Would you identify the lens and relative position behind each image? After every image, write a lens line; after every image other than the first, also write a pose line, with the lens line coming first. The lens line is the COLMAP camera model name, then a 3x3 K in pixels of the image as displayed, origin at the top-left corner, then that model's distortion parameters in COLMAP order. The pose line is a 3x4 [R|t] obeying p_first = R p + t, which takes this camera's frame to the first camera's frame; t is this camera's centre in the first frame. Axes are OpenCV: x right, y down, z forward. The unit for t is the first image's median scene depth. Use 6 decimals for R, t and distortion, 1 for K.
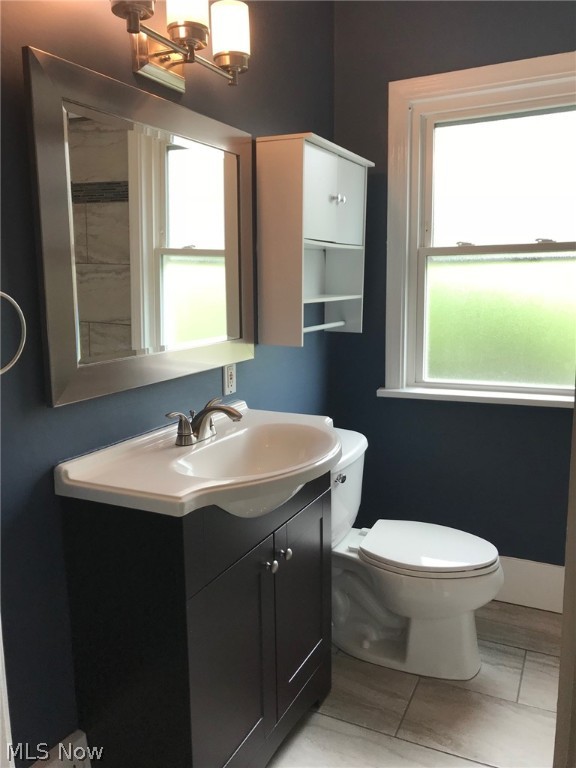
lens RADIAL K [[627.4, 0, 283.4], [0, 627.4, 381.5], [0, 0, 1]] dist [0.048085, -0.065935]
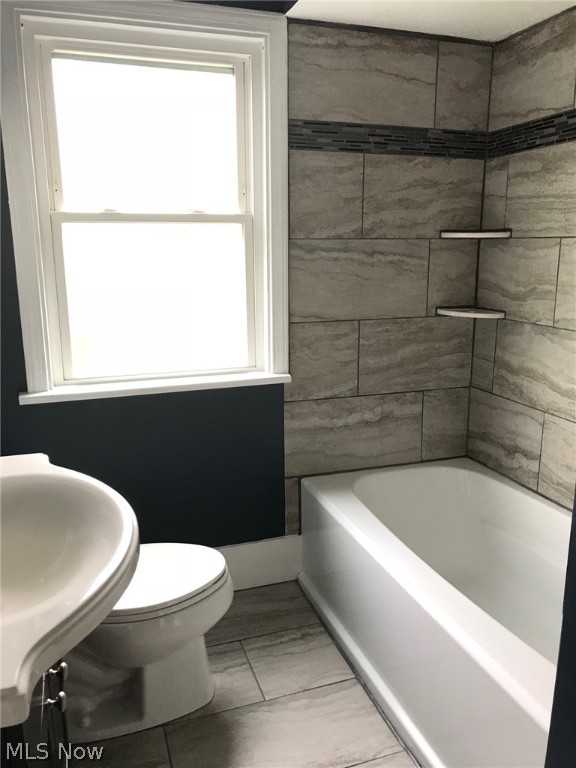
lens RADIAL K [[627.4, 0, 288.7], [0, 627.4, 387.5], [0, 0, 1]] dist [0.048085, -0.065935]
pose [[0.707138, -0.143509, 0.692359, -0.183032], [0.104934, 0.989643, 0.097955, -0.047431], [-0.699246, 0.003385, 0.714873, 0.264575]]
